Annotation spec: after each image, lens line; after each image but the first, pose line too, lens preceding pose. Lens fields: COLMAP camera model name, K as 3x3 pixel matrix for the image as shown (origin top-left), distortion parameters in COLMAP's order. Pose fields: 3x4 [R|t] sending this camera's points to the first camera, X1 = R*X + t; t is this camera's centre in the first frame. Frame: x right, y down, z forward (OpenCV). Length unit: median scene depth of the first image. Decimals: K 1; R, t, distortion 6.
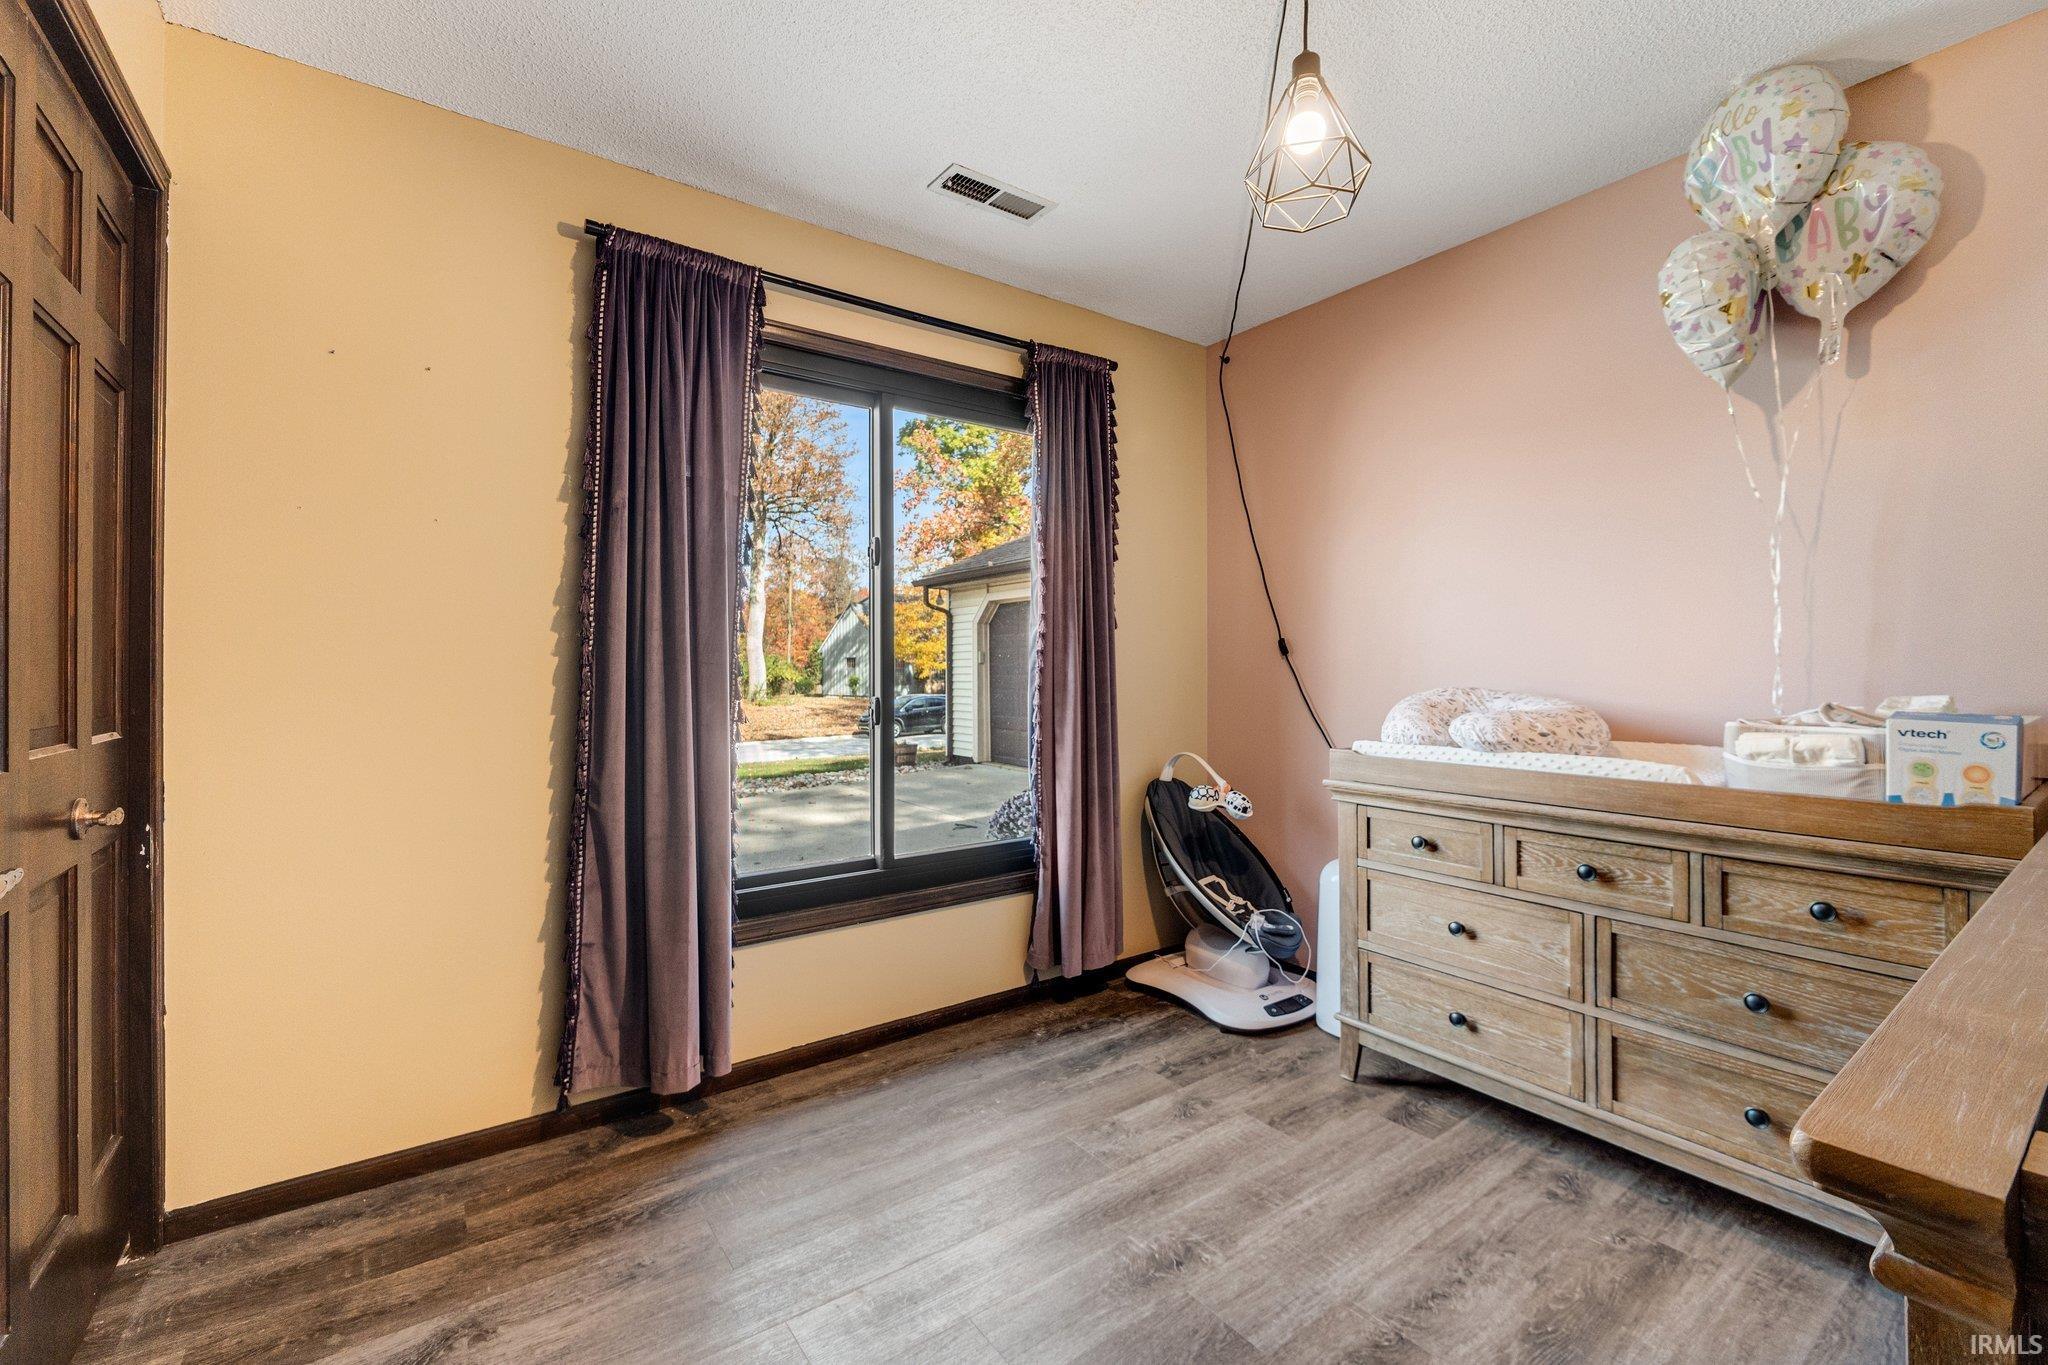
lens RADIAL K [[867.7, 0, 1023.9], [0, 867.7, 668.7], [0, 0, 1]] dist [0.000359, 0.000334]
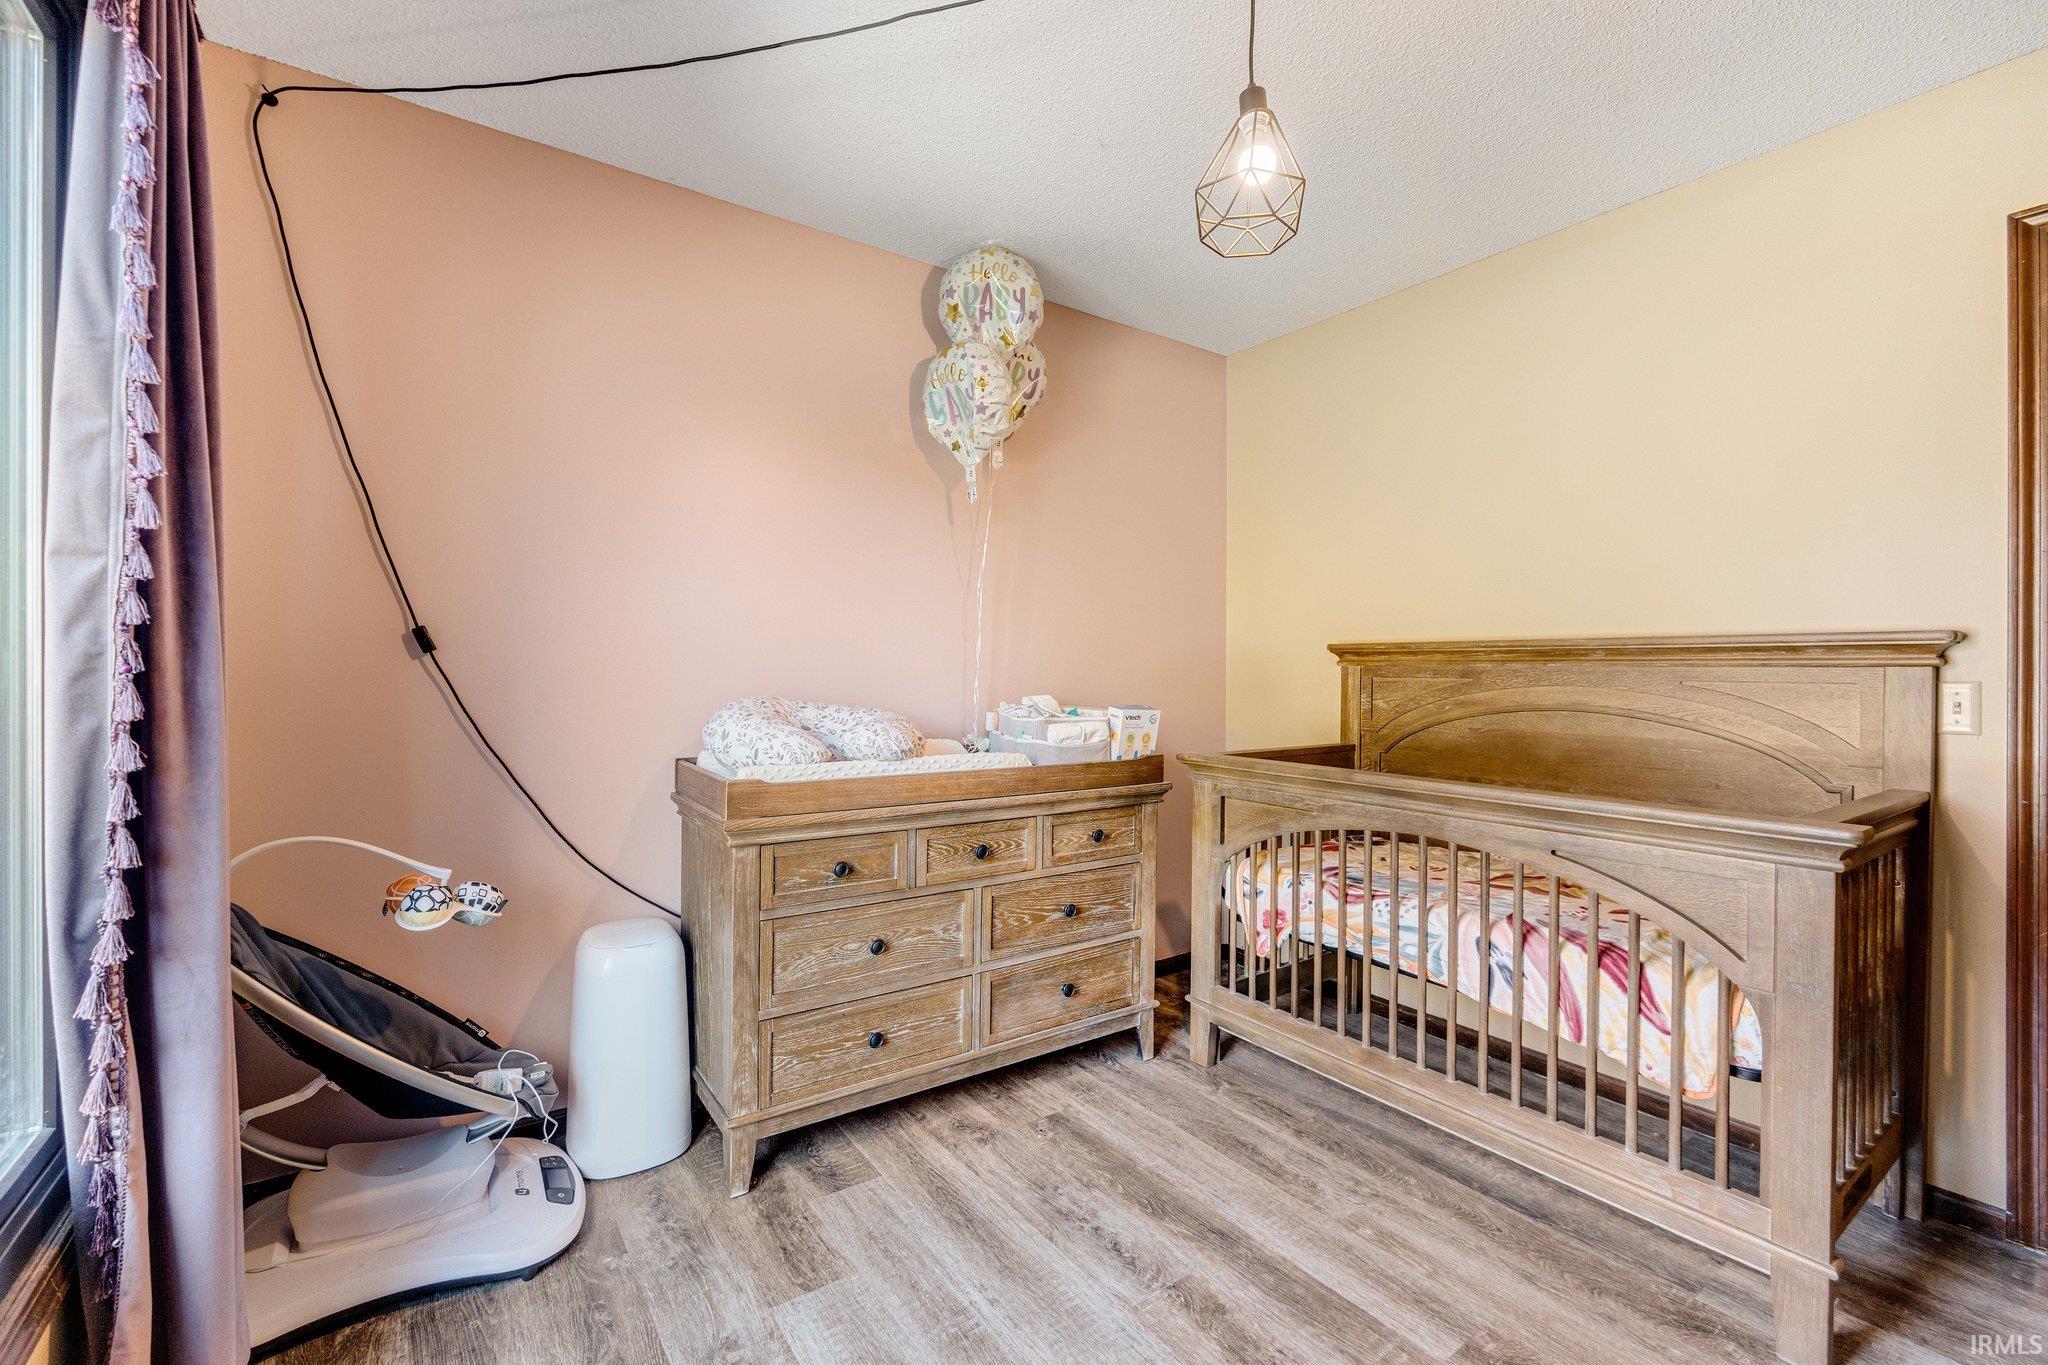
lens RADIAL K [[866.6, 0, 1017.3], [0, 866.6, 688.6], [0, 0, 1]] dist [-0.001137, -0.000488]
pose [[0.010955, -0.006308, 0.999920, -0.521926], [-0.004686, 0.999969, 0.006360, 0.006369], [-0.999929, -0.004755, 0.010925, 0.942708]]
